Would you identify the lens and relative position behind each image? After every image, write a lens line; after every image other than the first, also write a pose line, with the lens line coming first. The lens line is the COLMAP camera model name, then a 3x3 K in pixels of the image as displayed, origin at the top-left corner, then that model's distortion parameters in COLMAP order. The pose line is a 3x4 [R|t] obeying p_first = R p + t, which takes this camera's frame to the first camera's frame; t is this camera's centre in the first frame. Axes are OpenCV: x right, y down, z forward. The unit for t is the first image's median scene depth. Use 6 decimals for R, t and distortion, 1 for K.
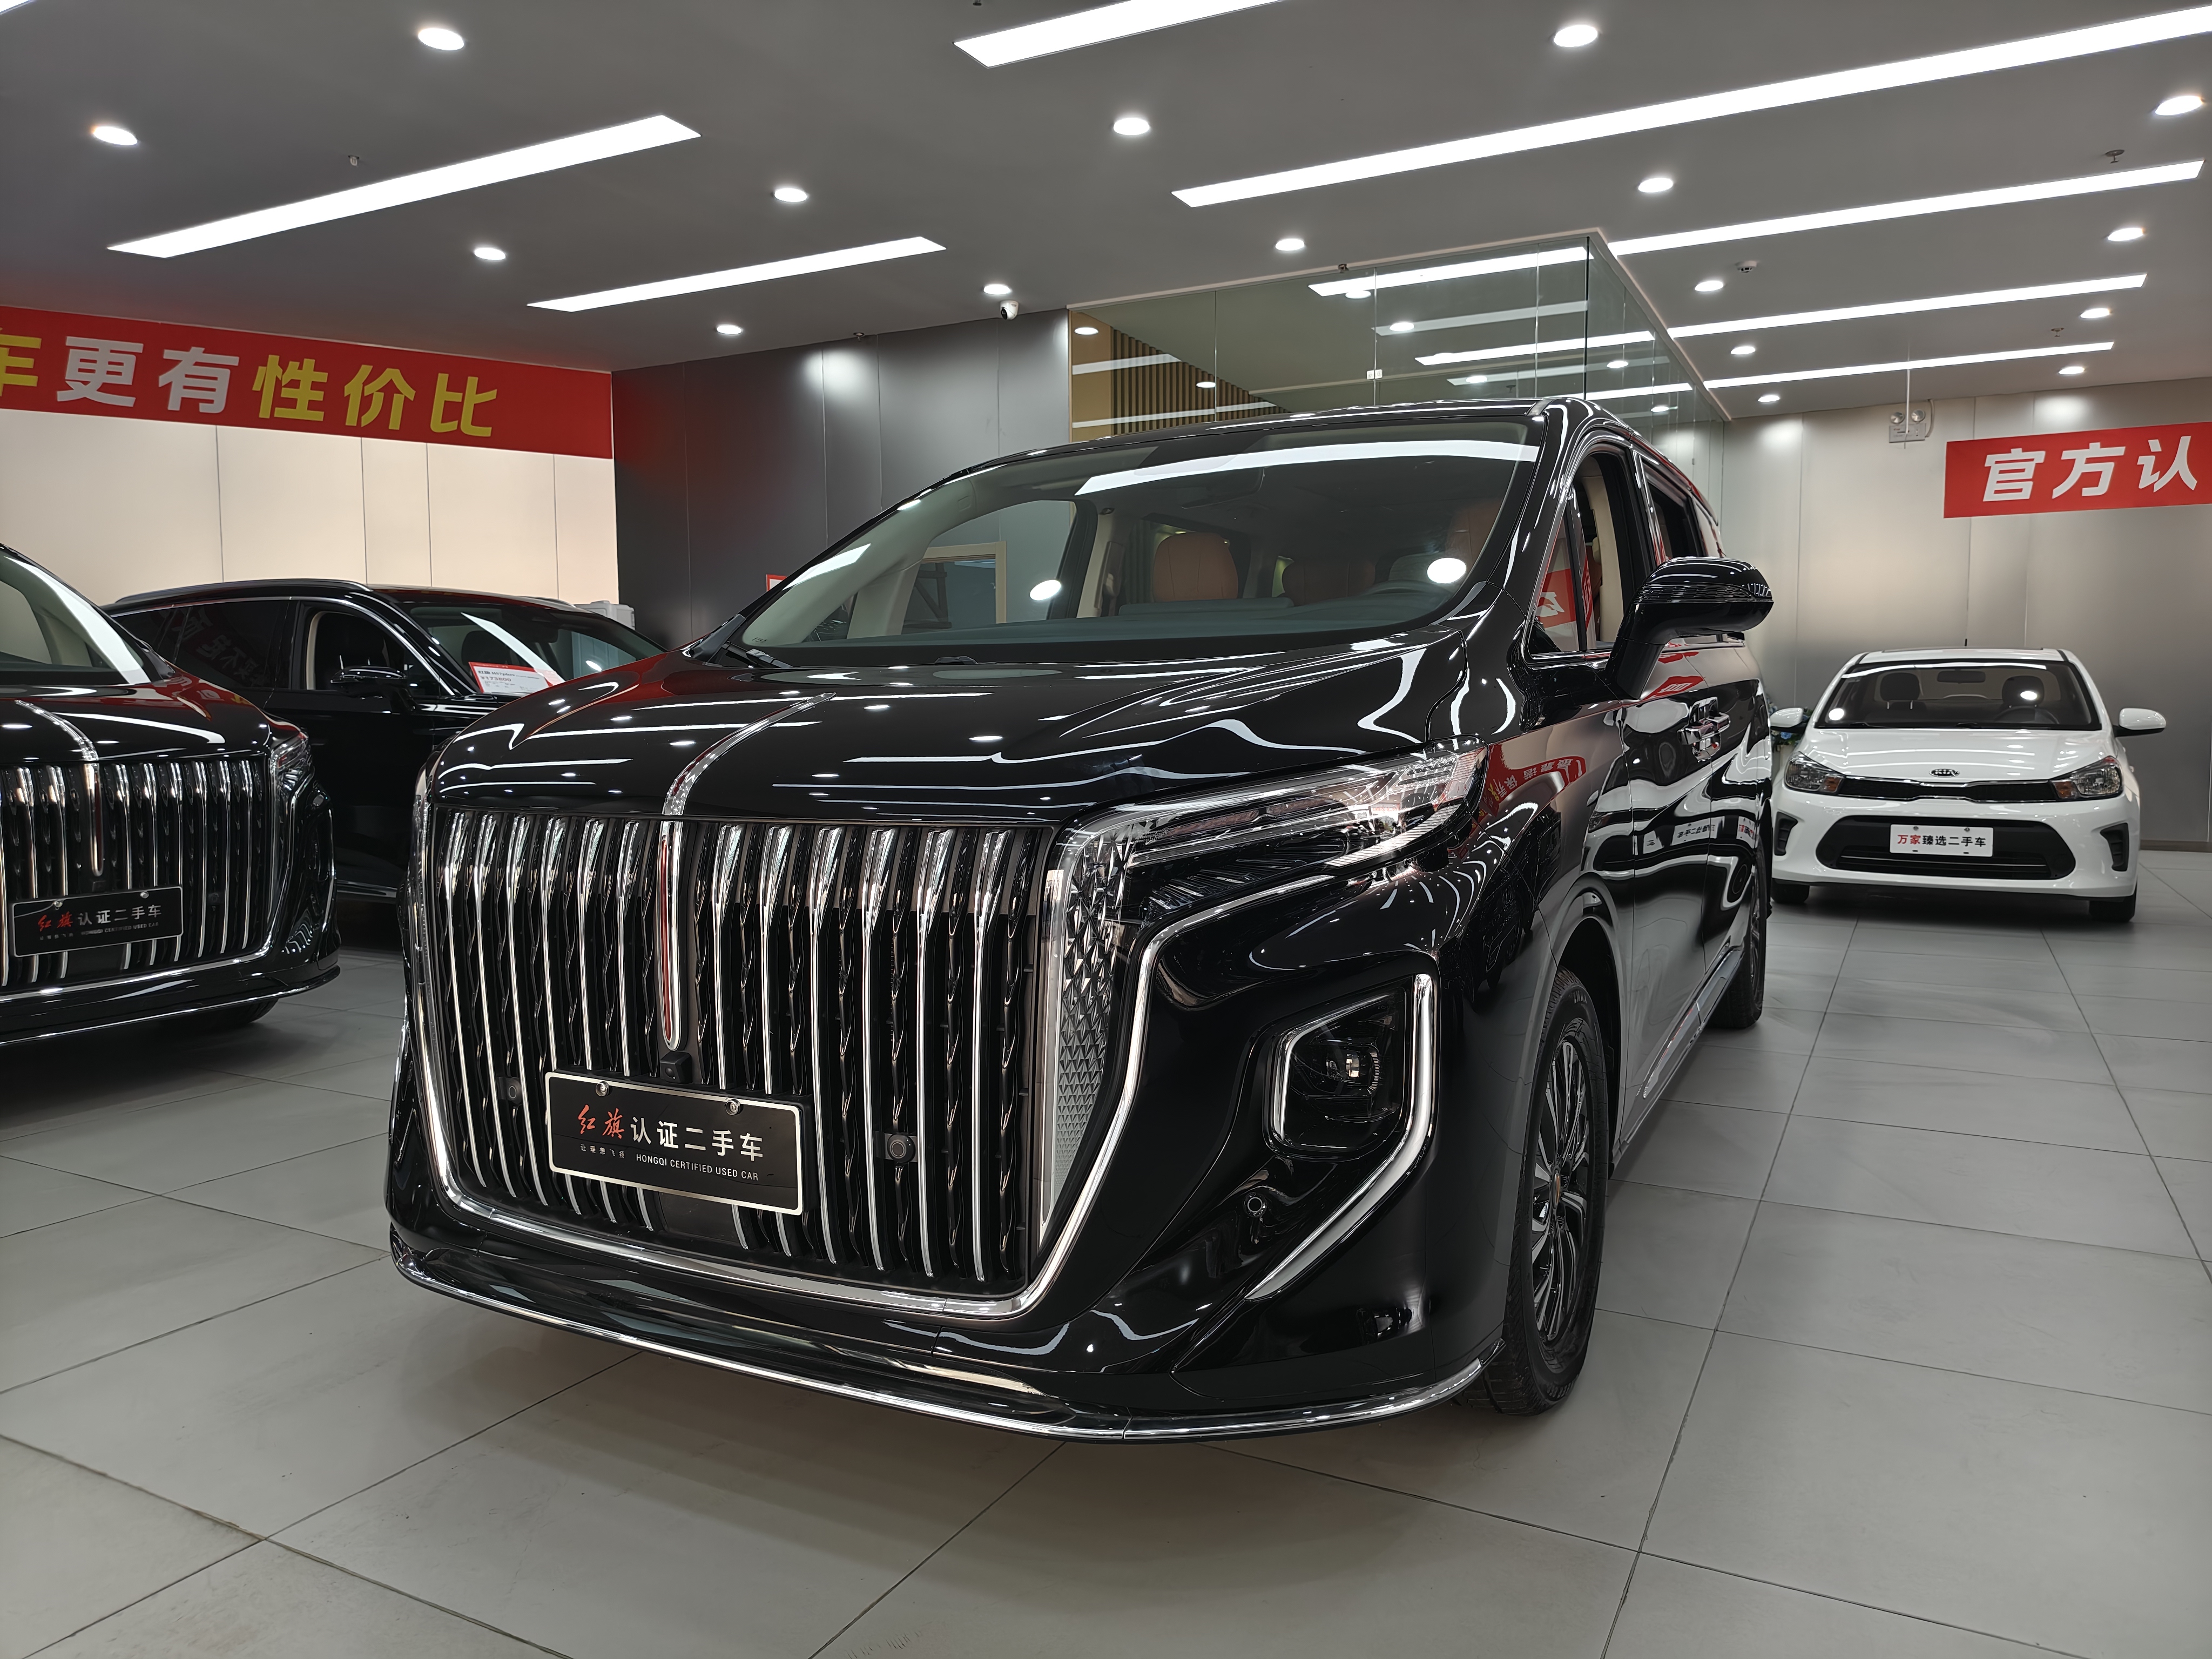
lens RADIAL K [[1497.6, 0, 1106.0], [0, 1497.6, 829.5], [0, 0, 1]] dist [0.044895, -0.066917]
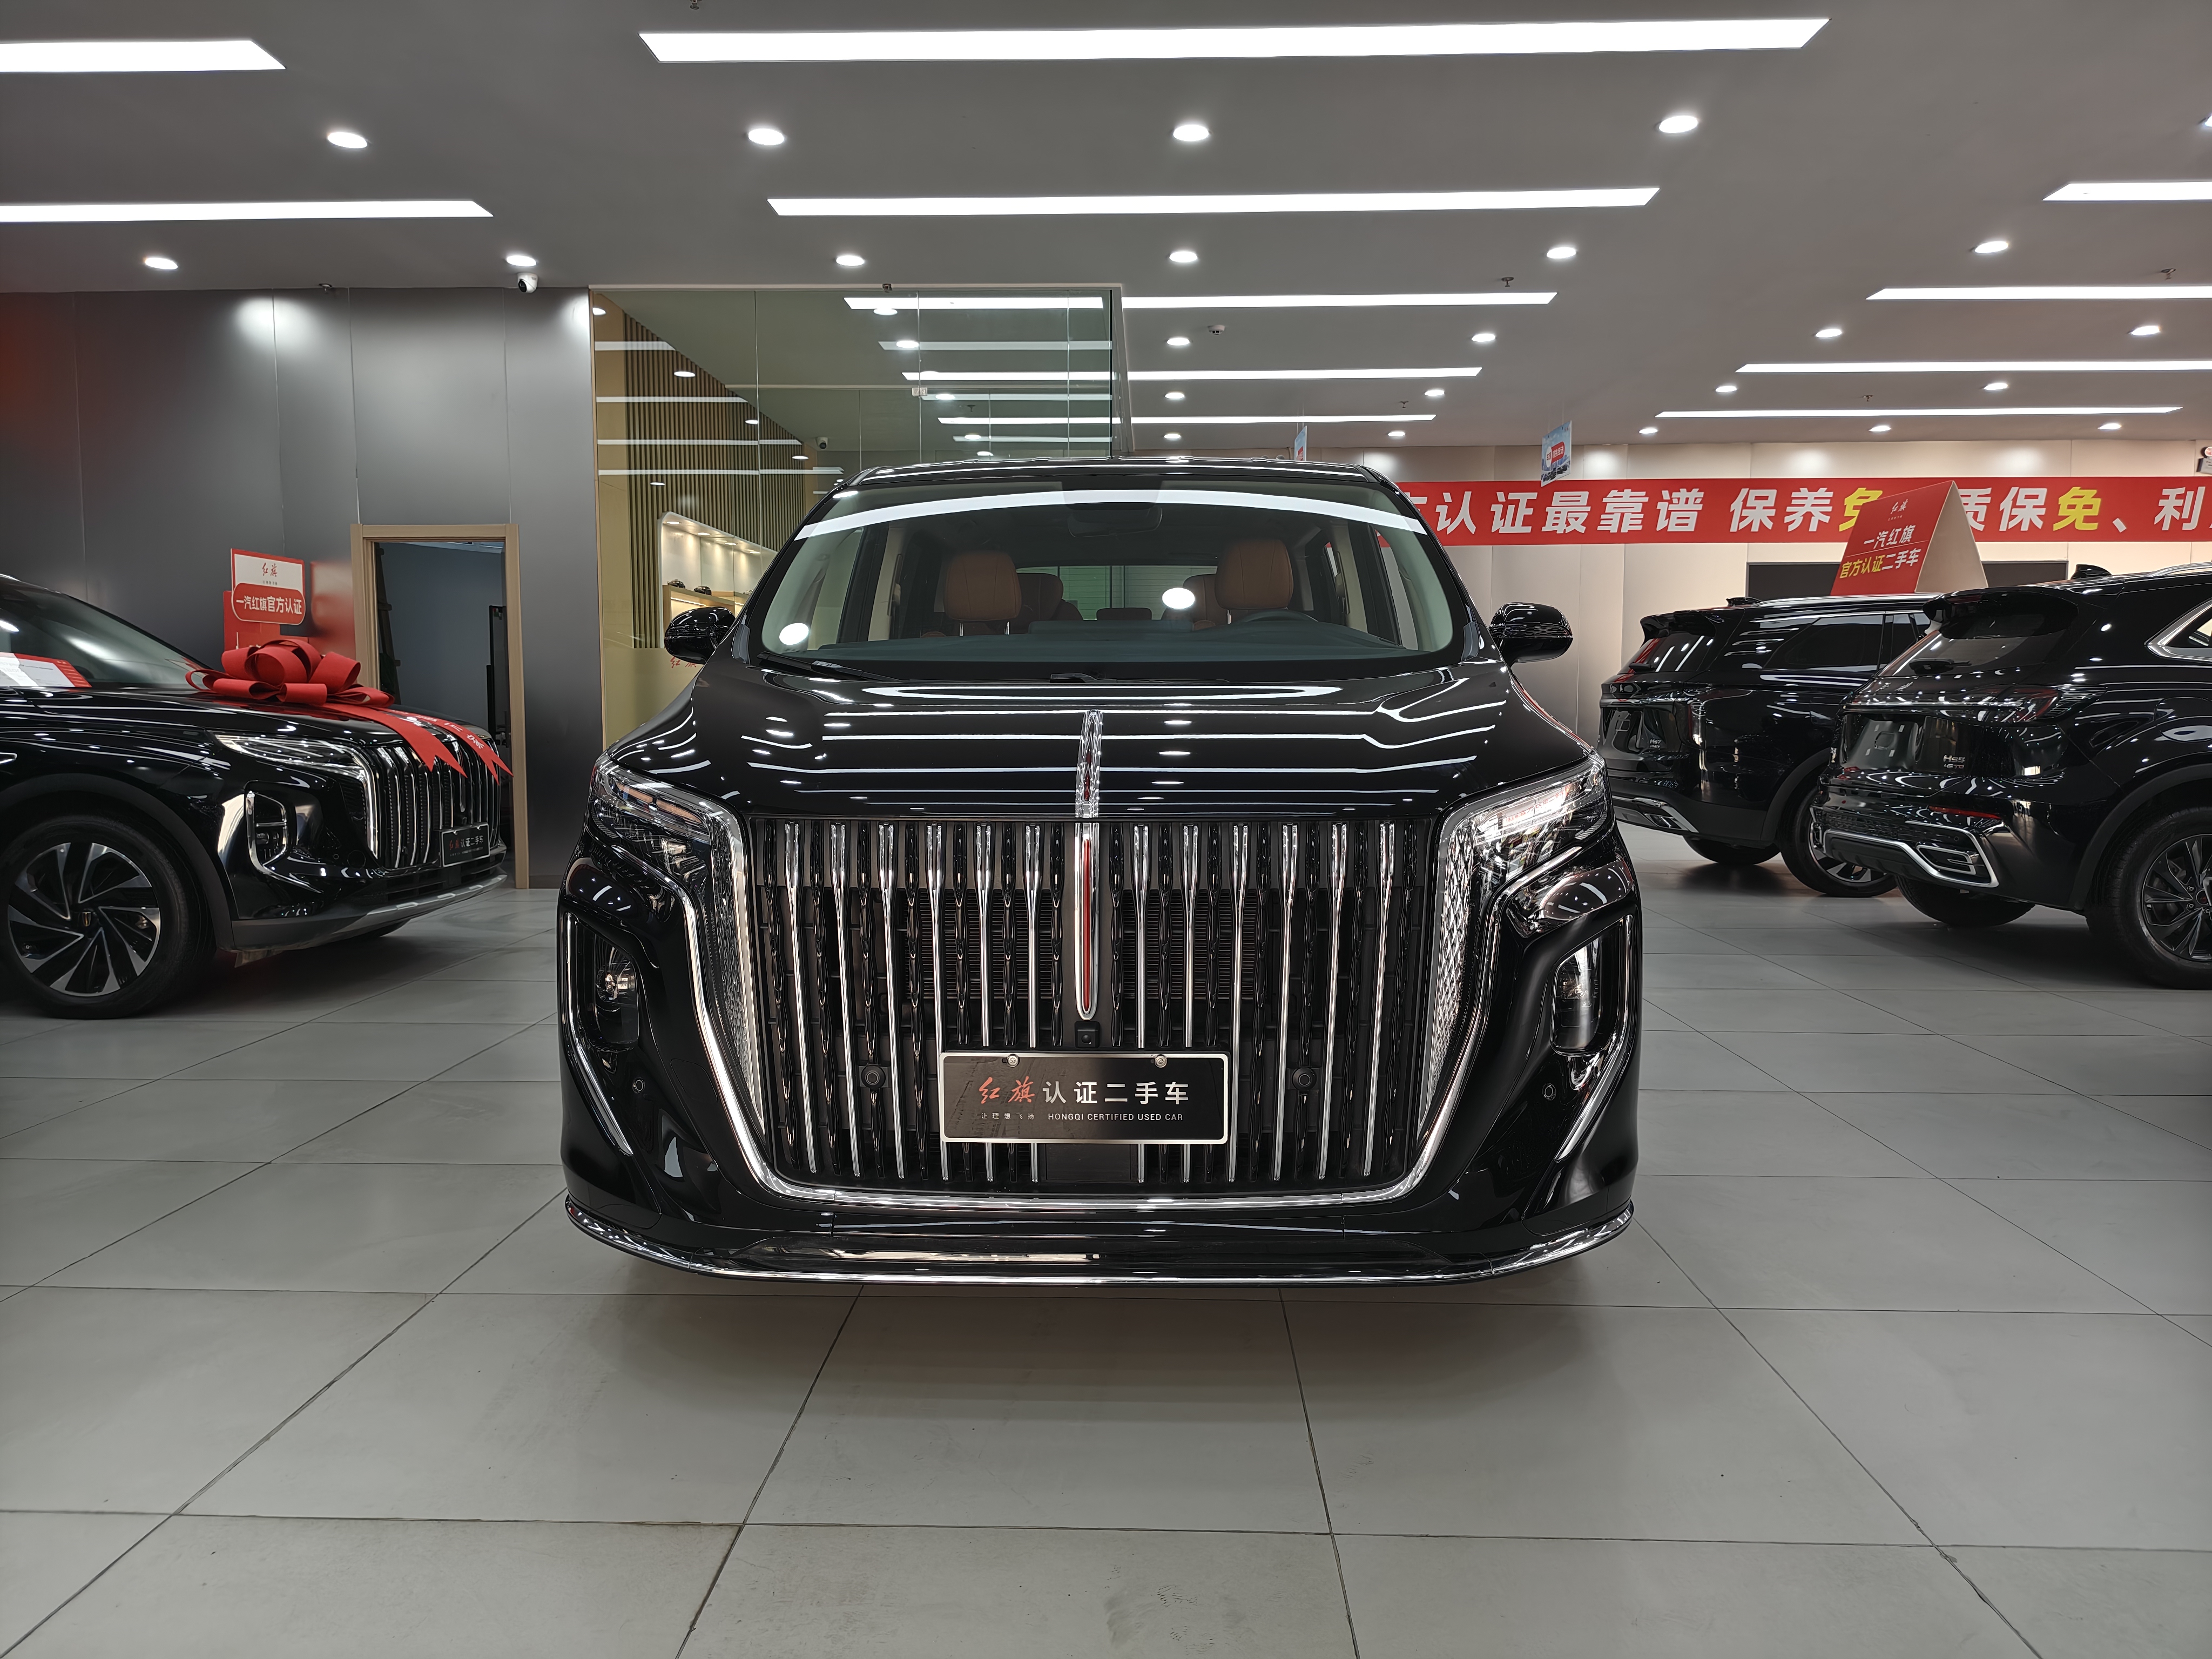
lens RADIAL K [[1473.0, 0, 1102.1], [0, 1473.0, 820.9], [0, 0, 1]] dist [0.044739, -0.069379]
pose [[0.901738, -0.029828, 0.431252, -0.720932], [0.028052, 0.999552, 0.010479, -0.016232], [-0.431371, 0.002648, 0.902171, -0.025762]]
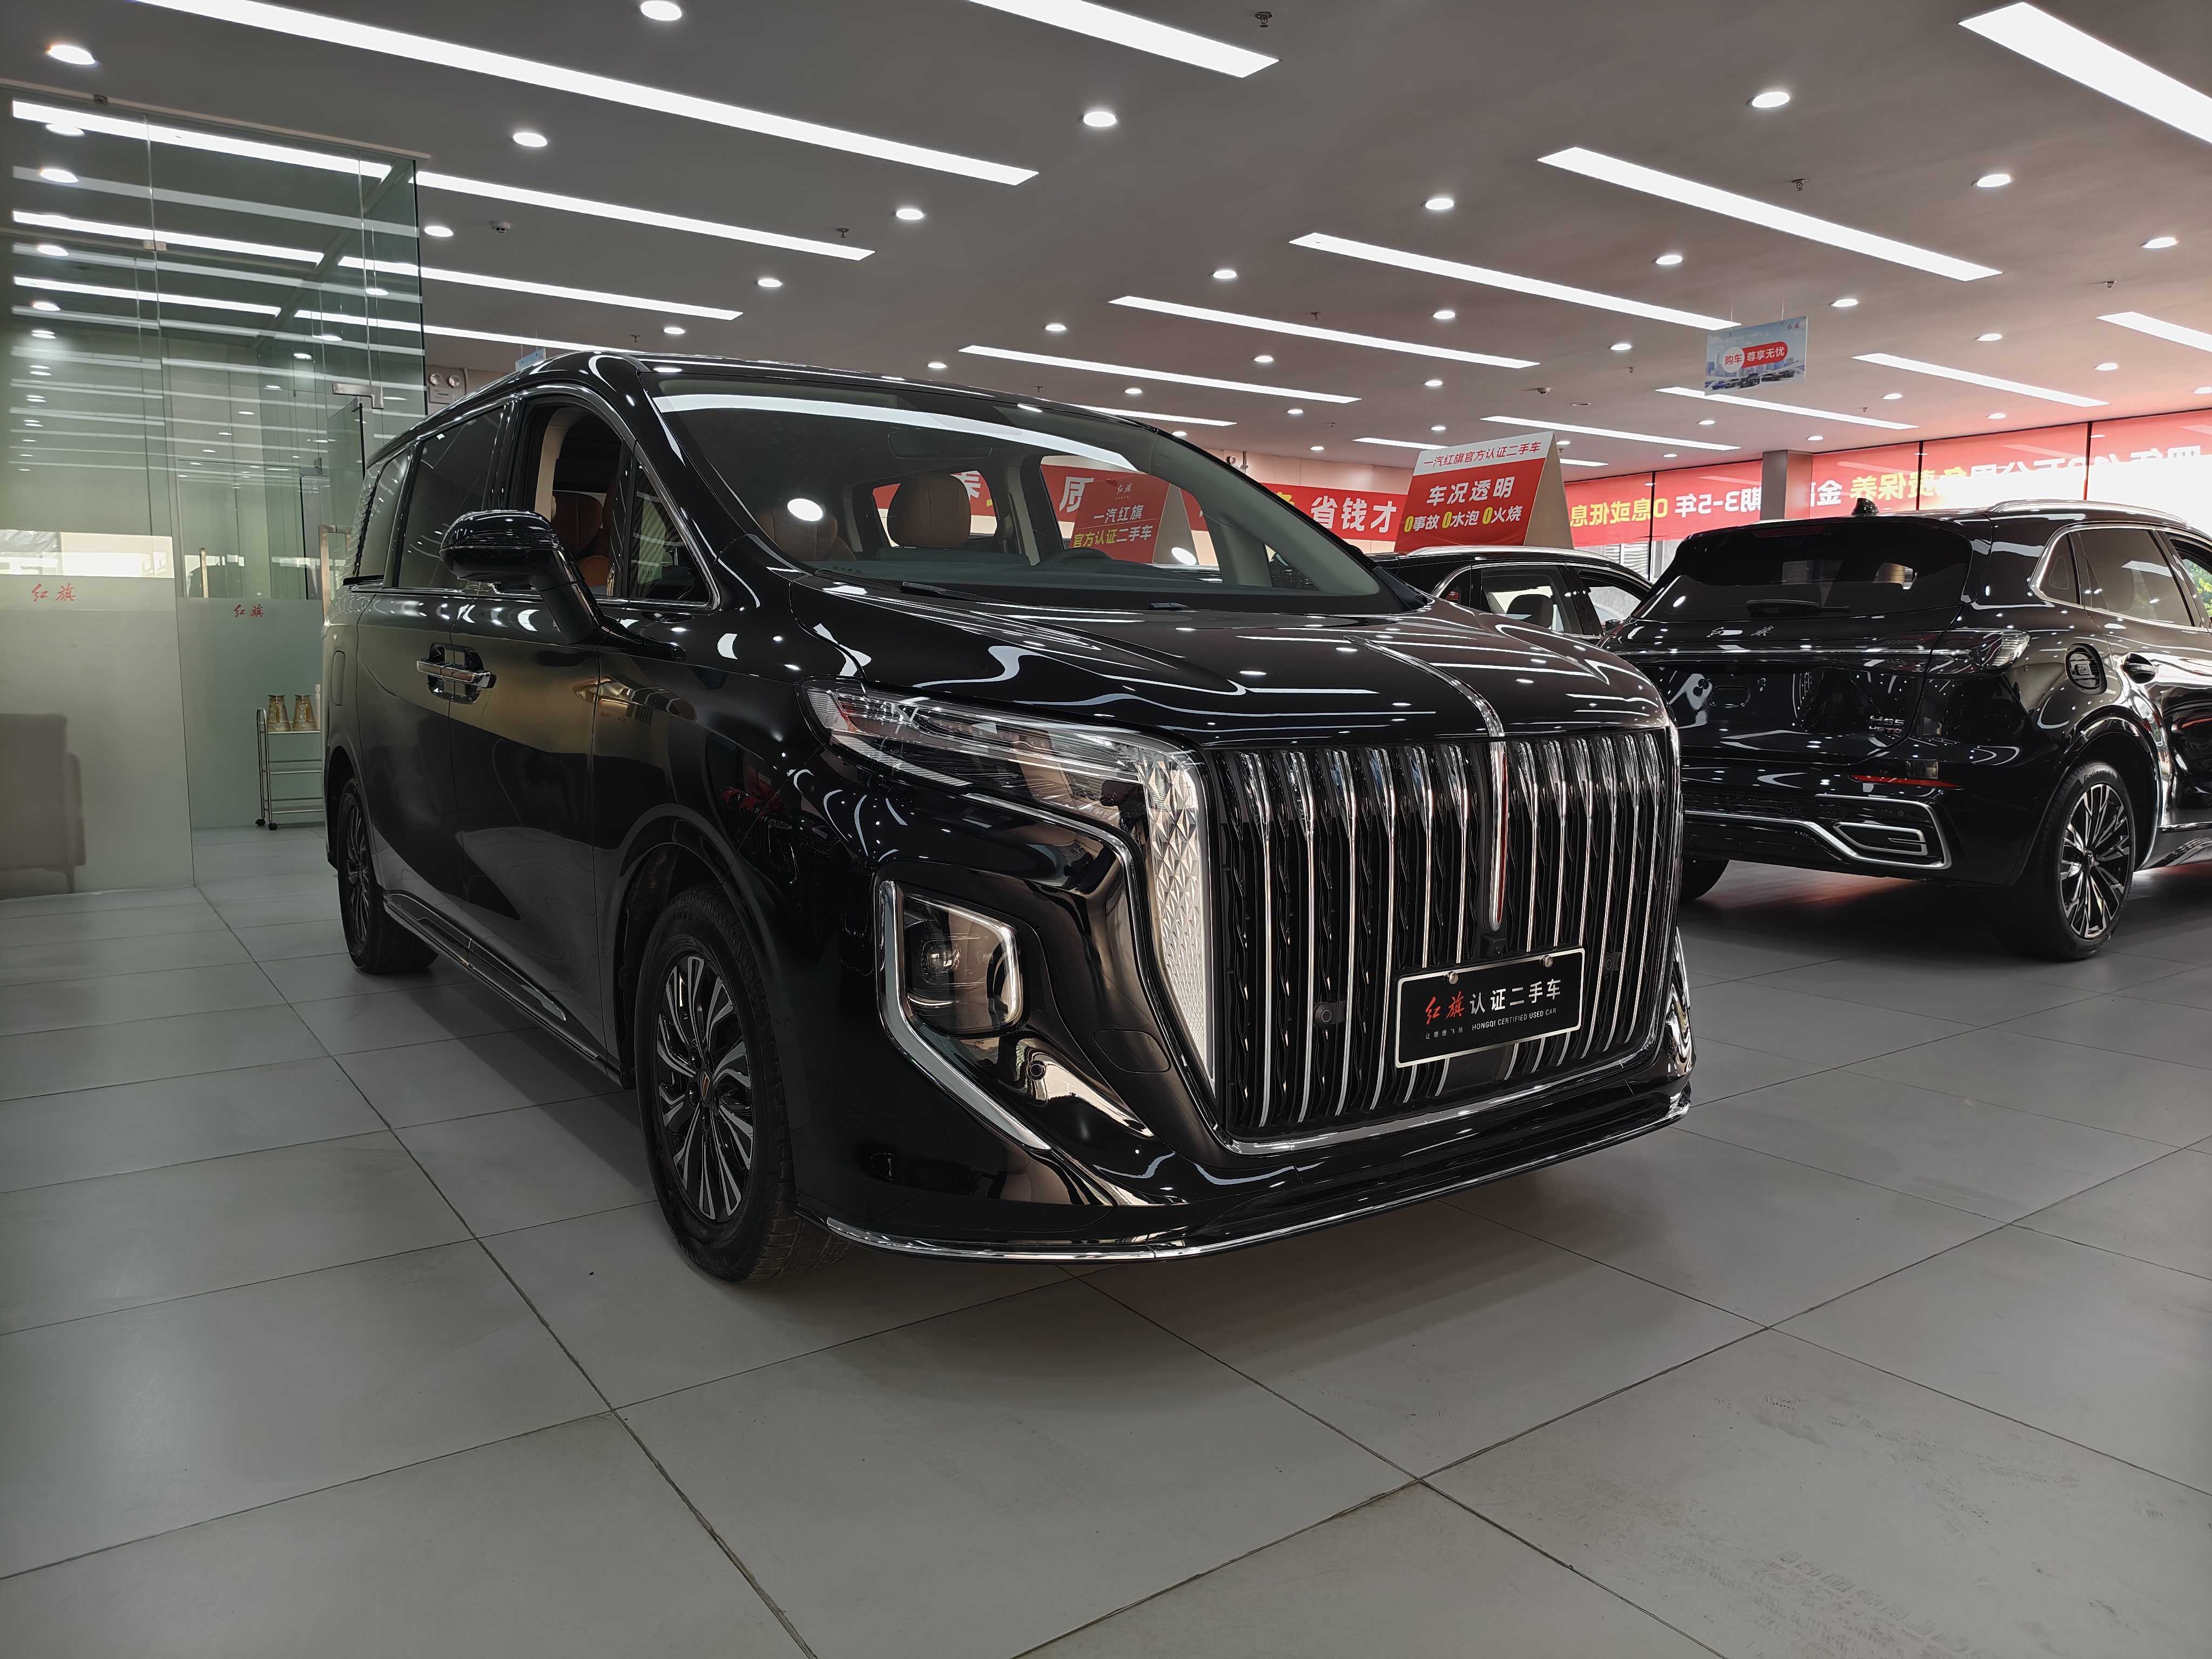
lens RADIAL K [[1481.1, 0, 1106.0], [0, 1481.1, 829.5], [0, 0, 1]] dist [0.050833, -0.054933]
pose [[0.471196, -0.092934, 0.877119, -1.400085], [0.062217, 0.995459, 0.072049, -0.037852], [-0.879832, 0.020622, 0.474838, 0.667850]]
